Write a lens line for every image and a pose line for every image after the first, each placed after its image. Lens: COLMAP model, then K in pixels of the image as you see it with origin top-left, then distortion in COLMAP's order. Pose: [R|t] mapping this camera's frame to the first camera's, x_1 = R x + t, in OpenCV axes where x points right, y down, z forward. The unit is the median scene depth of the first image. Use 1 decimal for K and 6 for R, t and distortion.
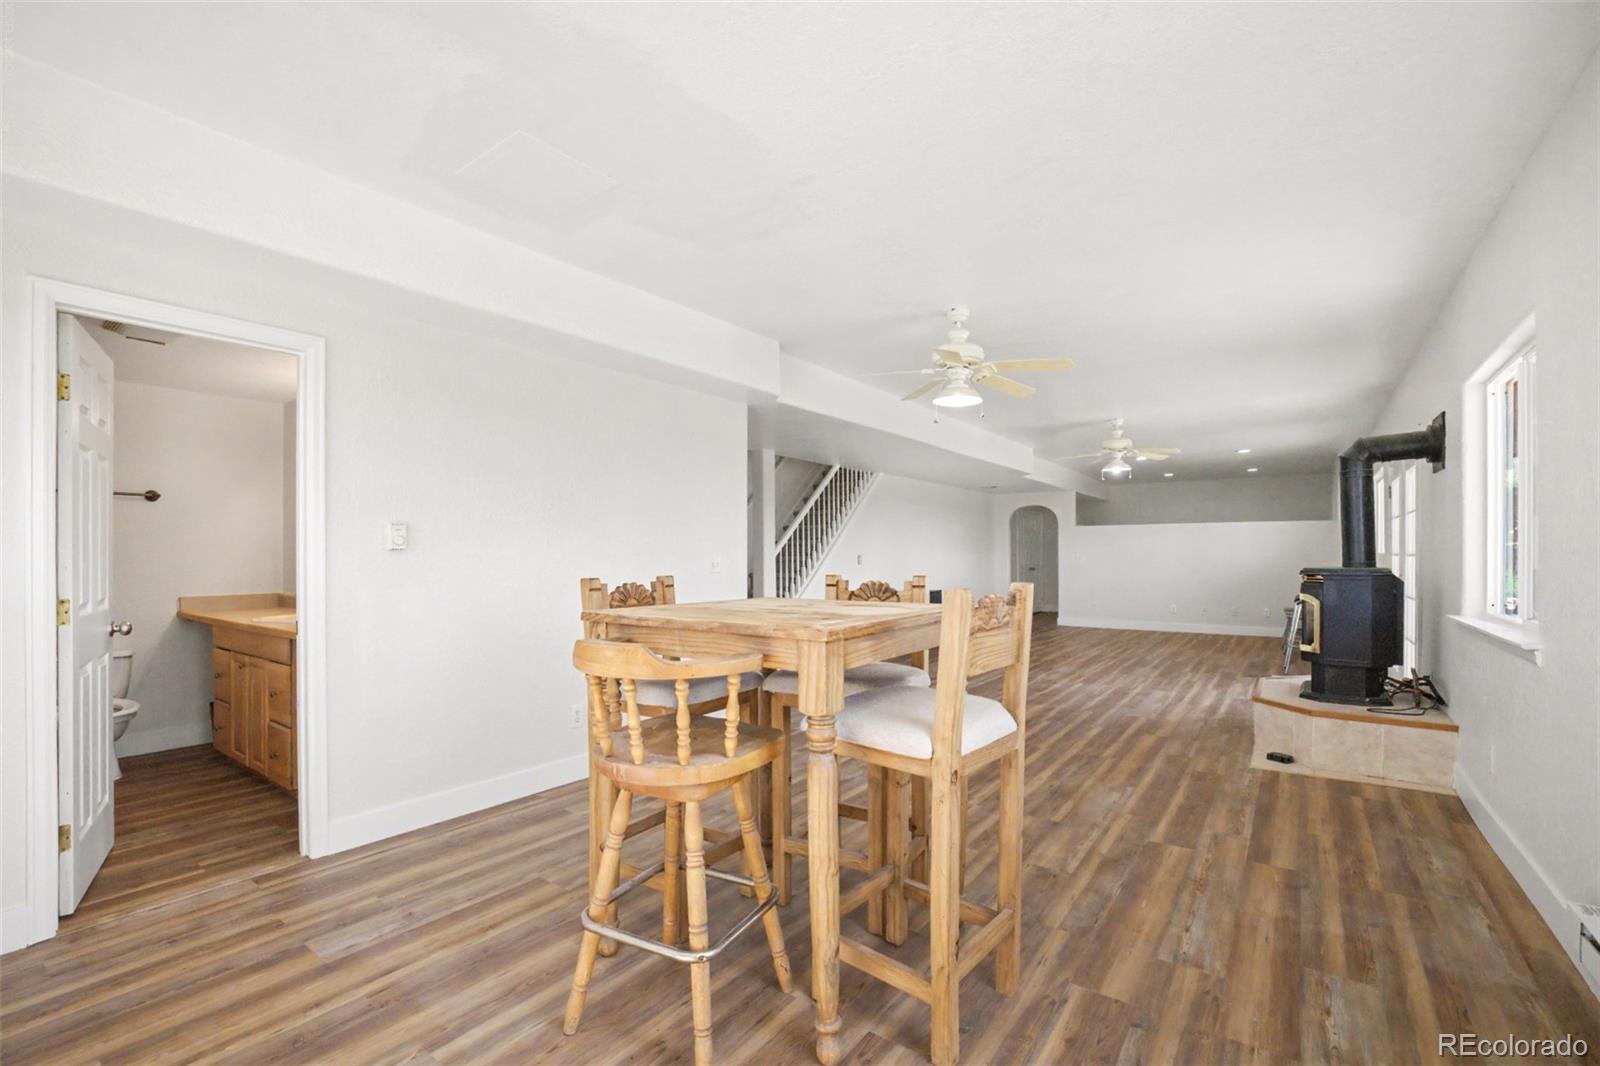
lens RADIAL K [[707.3, 0, 797.7], [0, 707.3, 553.9], [0, 0, 1]] dist [-0.000958, -0.000191]
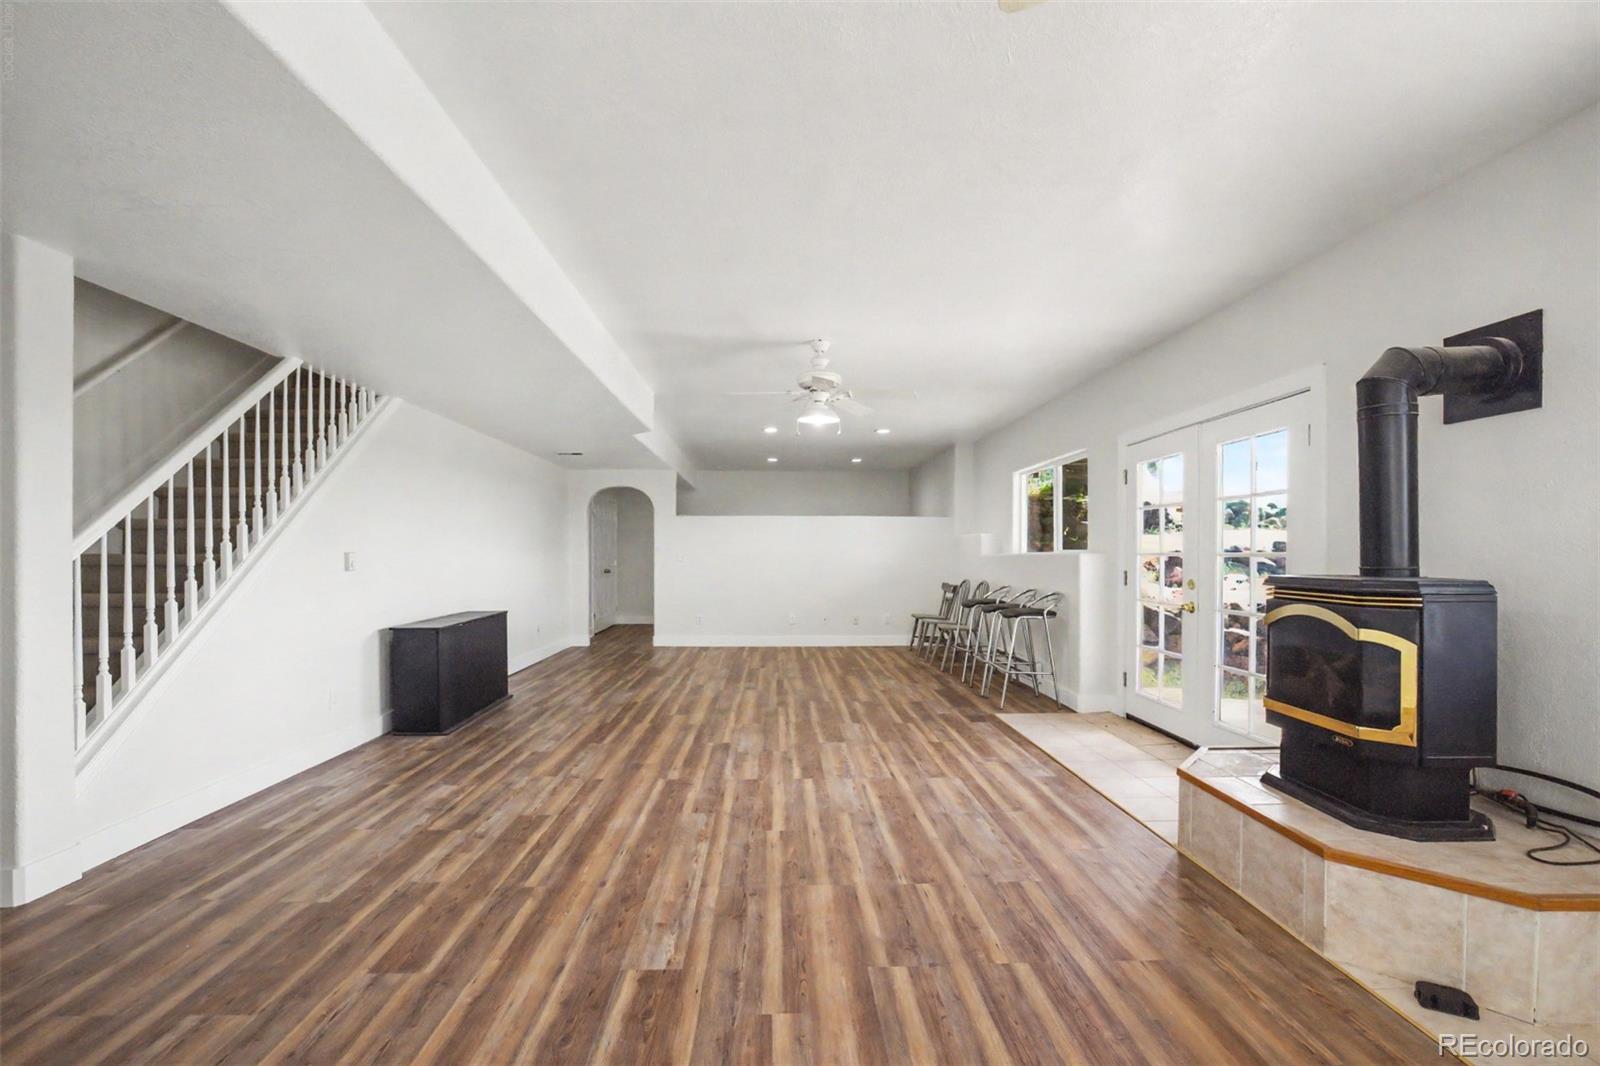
lens RADIAL K [[707.3, 0, 797.7], [0, 707.3, 553.9], [0, 0, 1]] dist [-0.000958, -0.000191]
pose [[0.792748, 0.002586, 0.609545, 0.036475], [-0.004465, 0.999989, 0.001565, 0.001322], [-0.609534, -0.003962, 0.792750, 0.445696]]
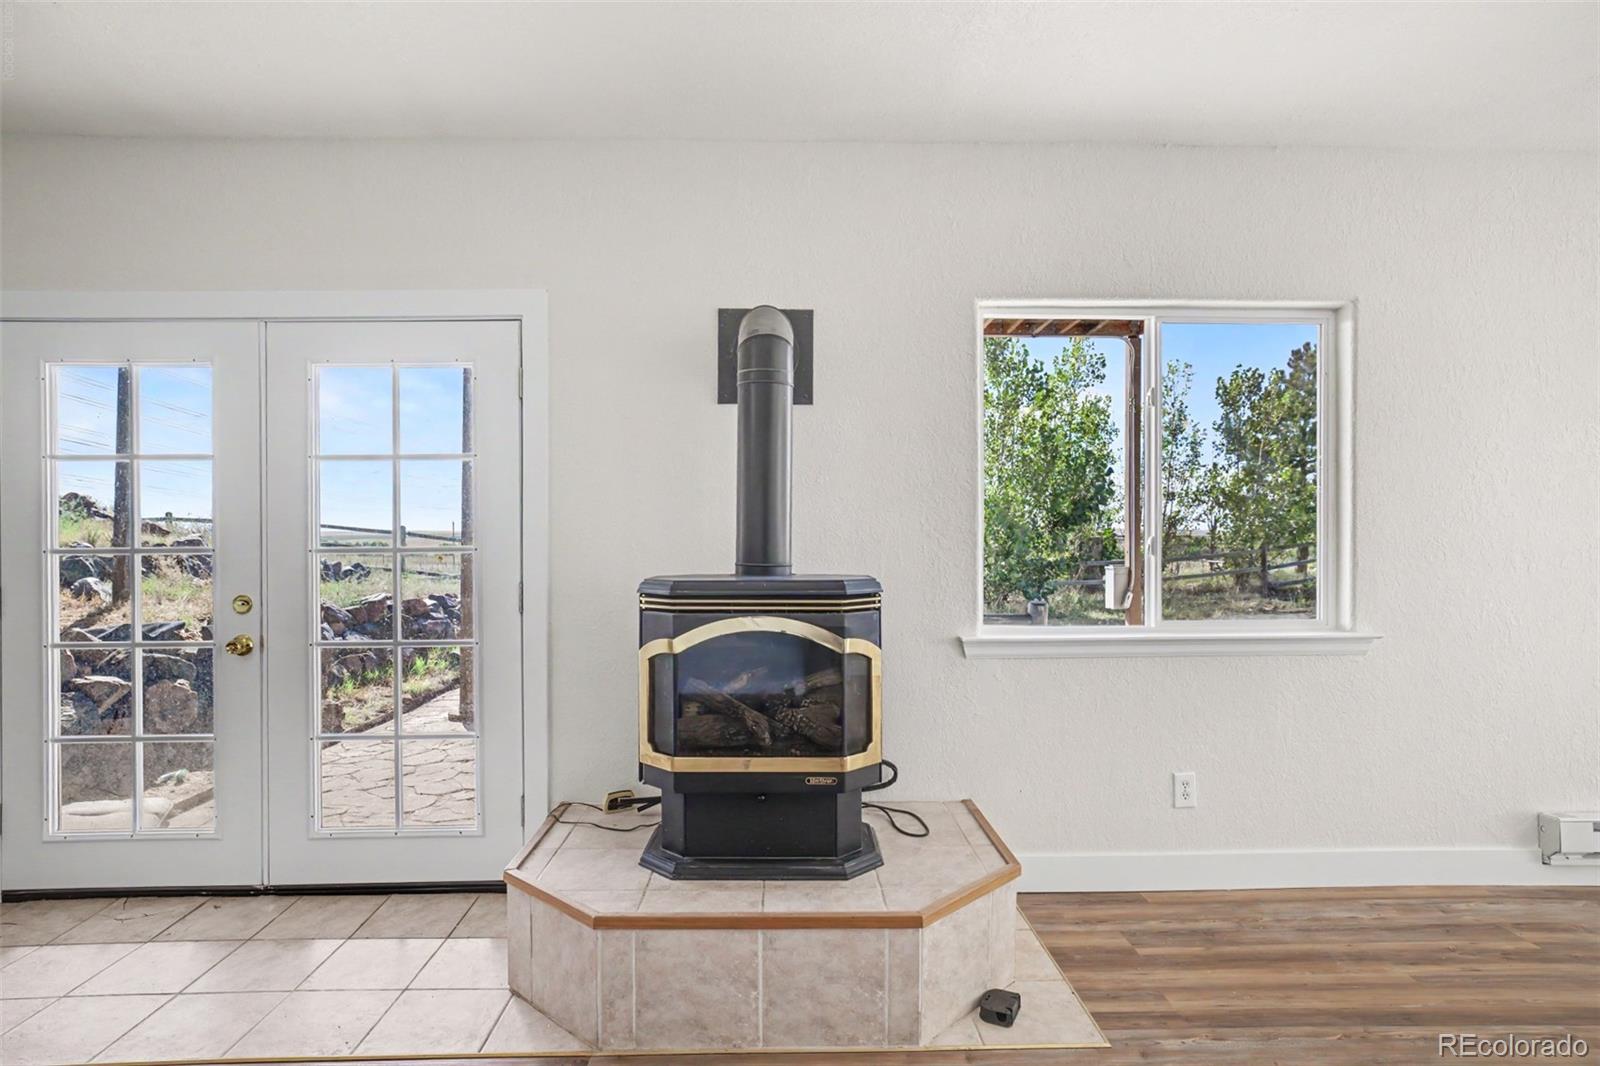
lens RADIAL K [[862.2, 0, 796.7], [0, 862.2, 537.8], [0, 0, 1]] dist [-0.058182, 0.045500]
pose [[-0.598591, 0.008916, 0.801005, 0.164118], [0.006746, 0.999959, -0.006089, -0.000827], [-0.801026, 0.001759, -0.598627, 0.705087]]
